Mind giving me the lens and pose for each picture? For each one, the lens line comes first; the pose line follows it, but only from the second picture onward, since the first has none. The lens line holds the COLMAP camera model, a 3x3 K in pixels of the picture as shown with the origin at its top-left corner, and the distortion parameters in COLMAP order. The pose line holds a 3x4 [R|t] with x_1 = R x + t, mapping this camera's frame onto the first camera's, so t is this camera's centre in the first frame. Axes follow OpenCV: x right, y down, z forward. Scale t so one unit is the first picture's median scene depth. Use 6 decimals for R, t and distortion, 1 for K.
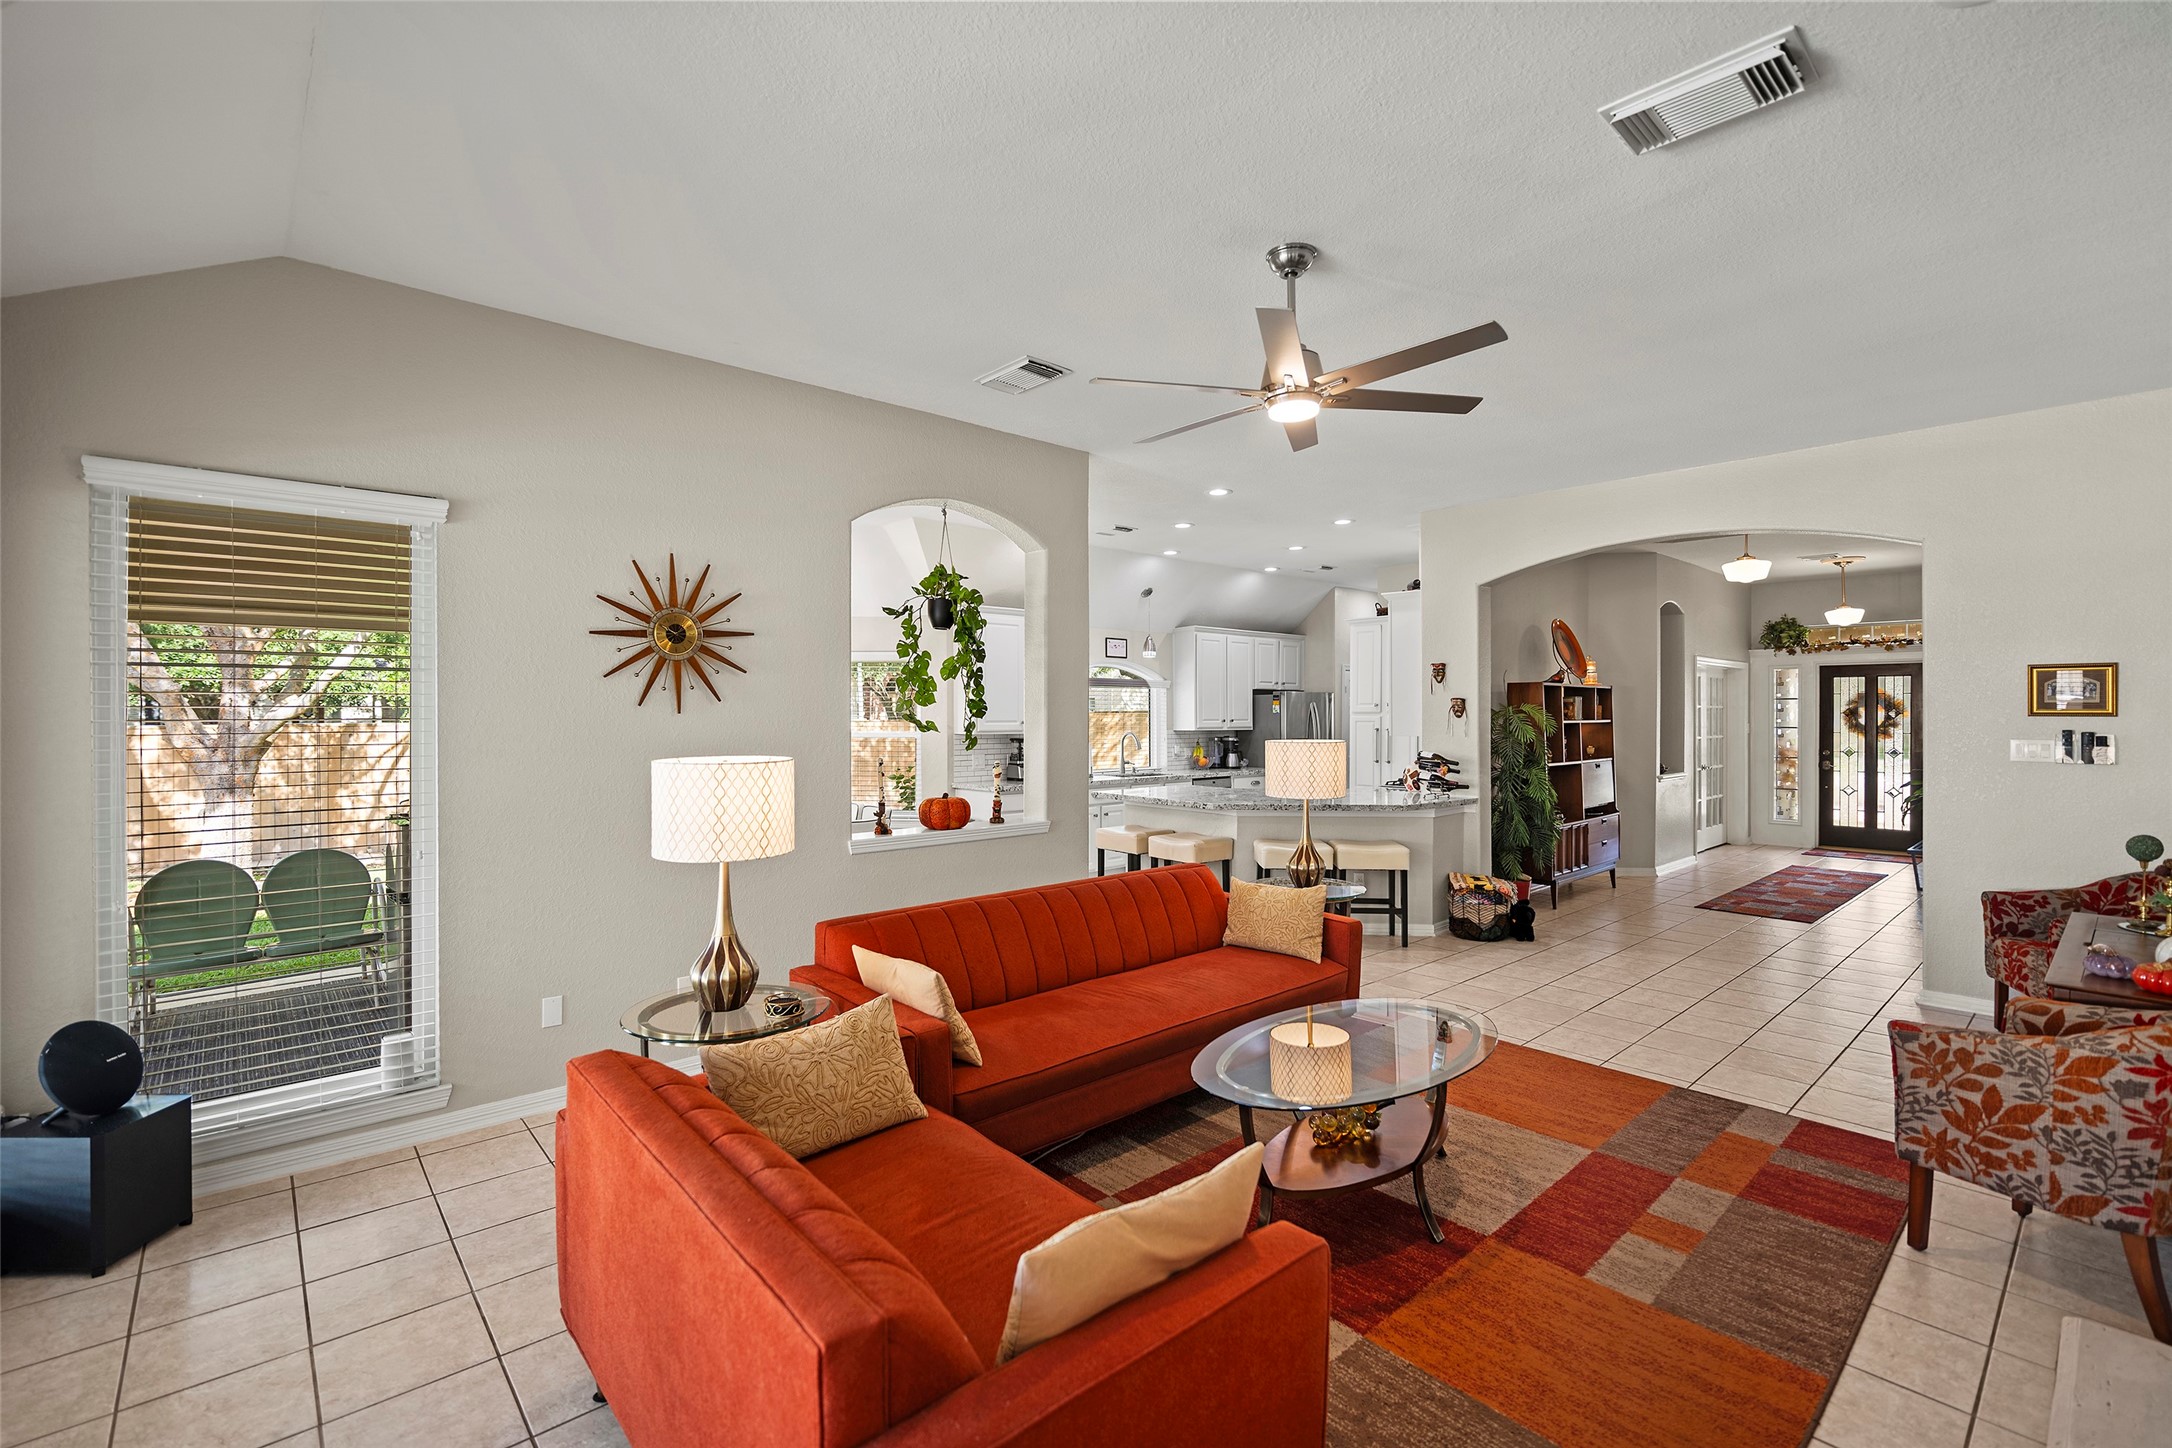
lens RADIAL K [[956.0, 0, 1083.8], [0, 956.0, 715.0], [0, 0, 1]] dist [0.000067, -0.000002]
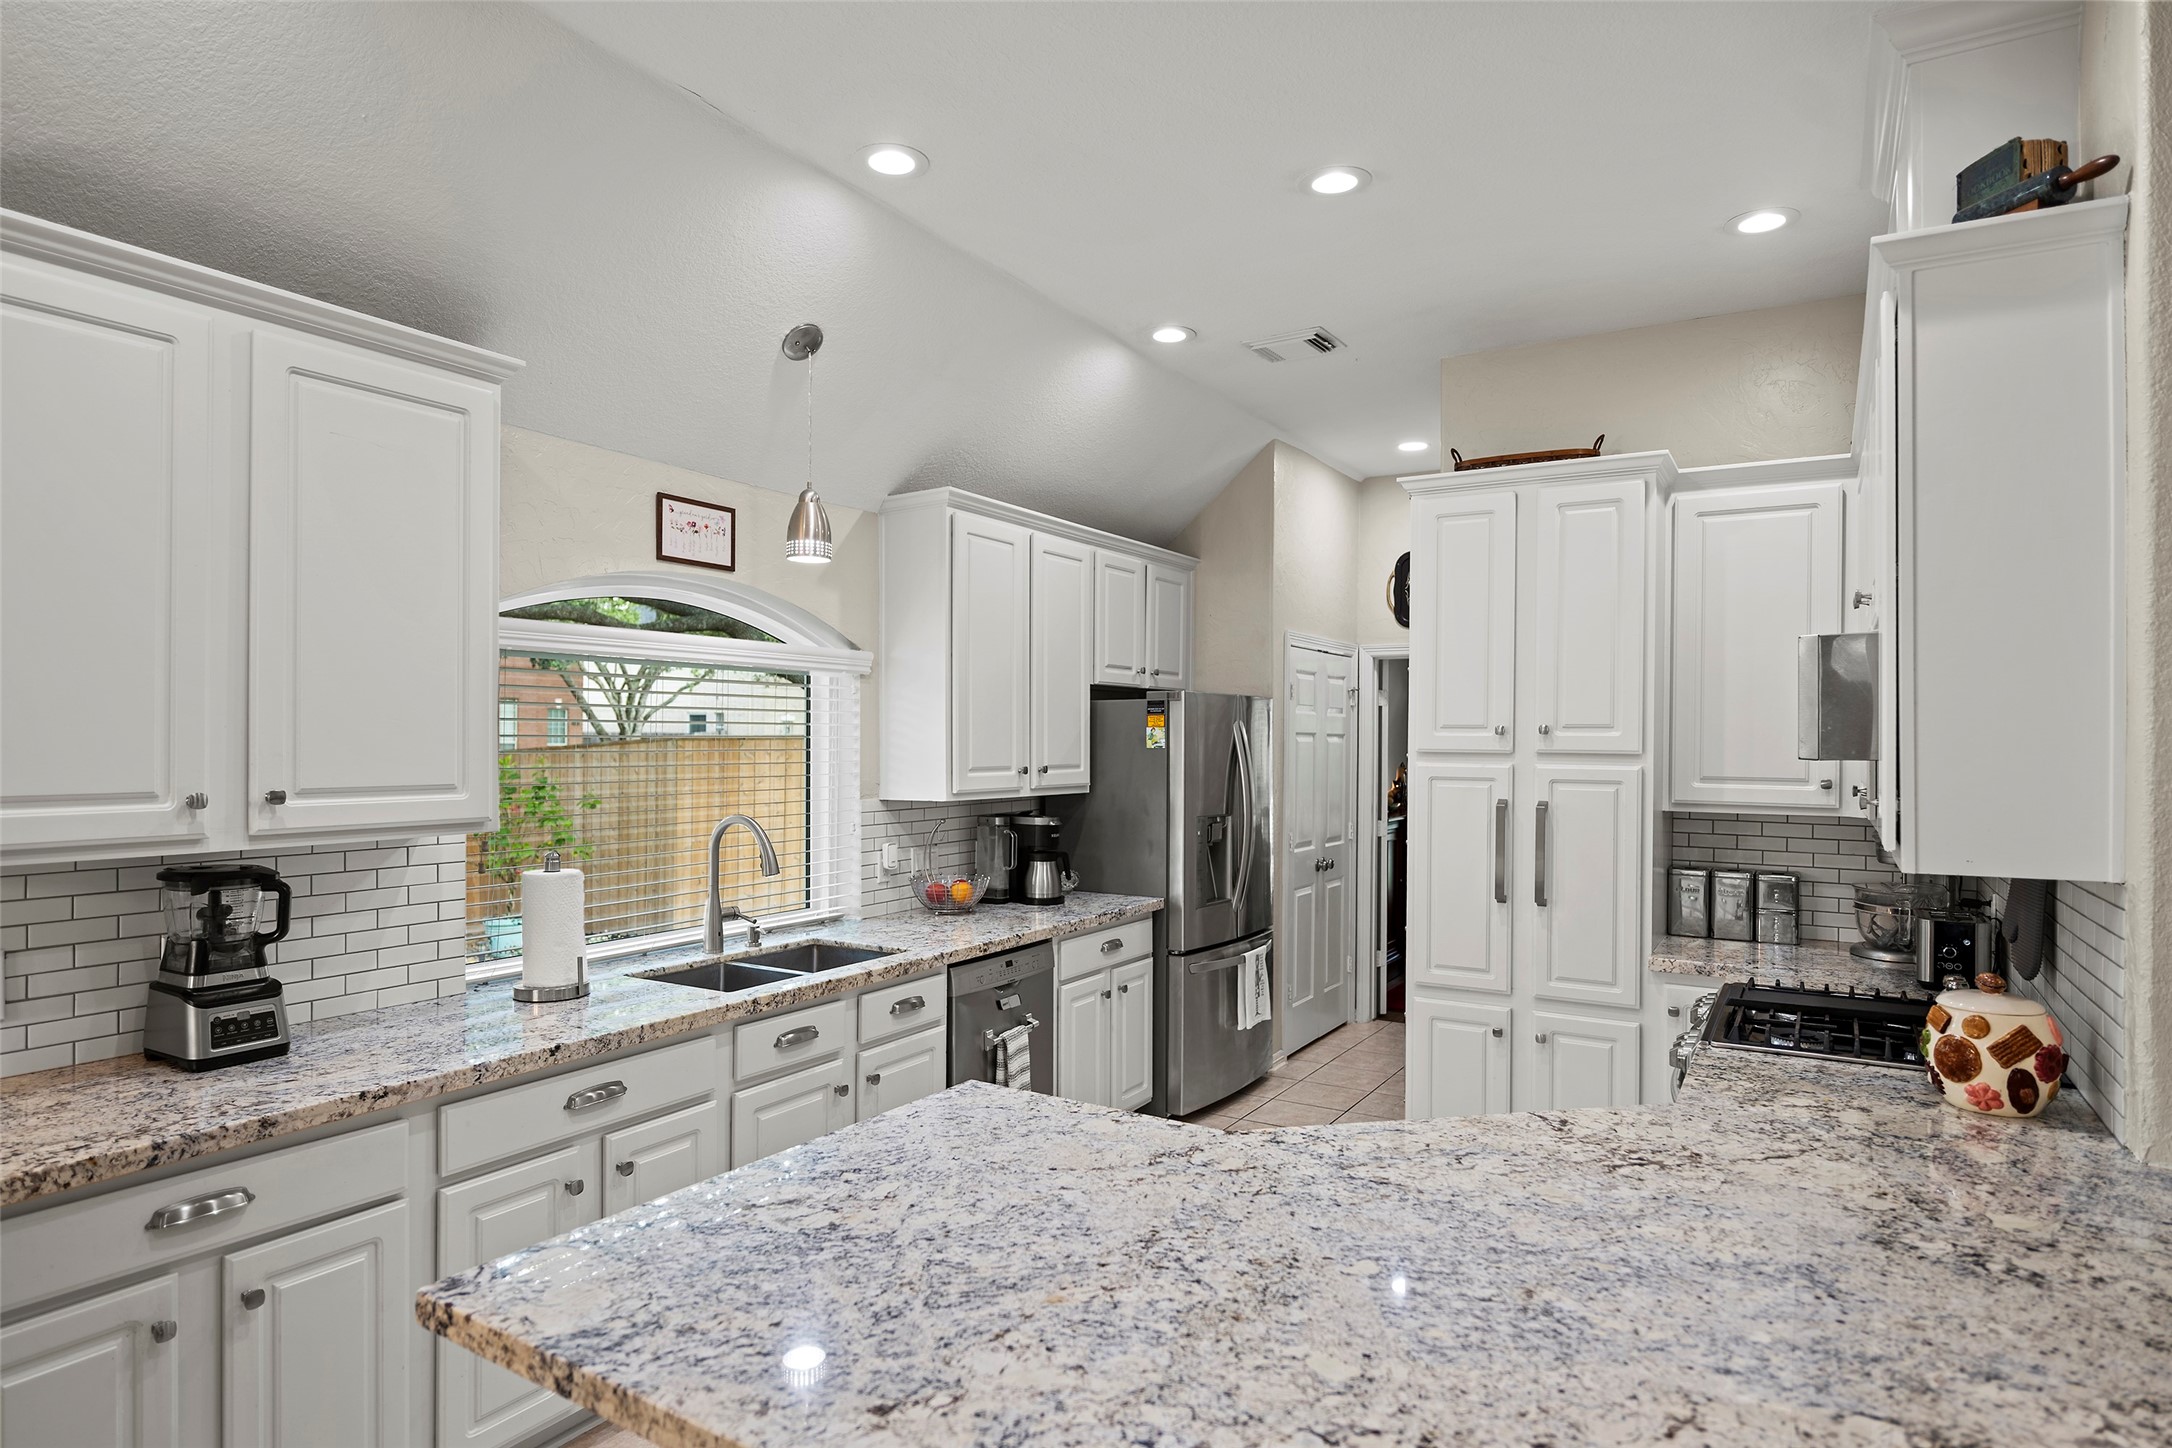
lens RADIAL K [[1196.2, 0, 1086.0], [0, 1196.2, 724.0], [0, 0, 1]] dist [-0.001063, -0.000032]
pose [[0.957681, 0.010150, 0.287652, 0.040637], [-0.008226, 0.999935, -0.007899, -0.008033], [-0.287713, 0.005198, 0.957703, 0.561337]]
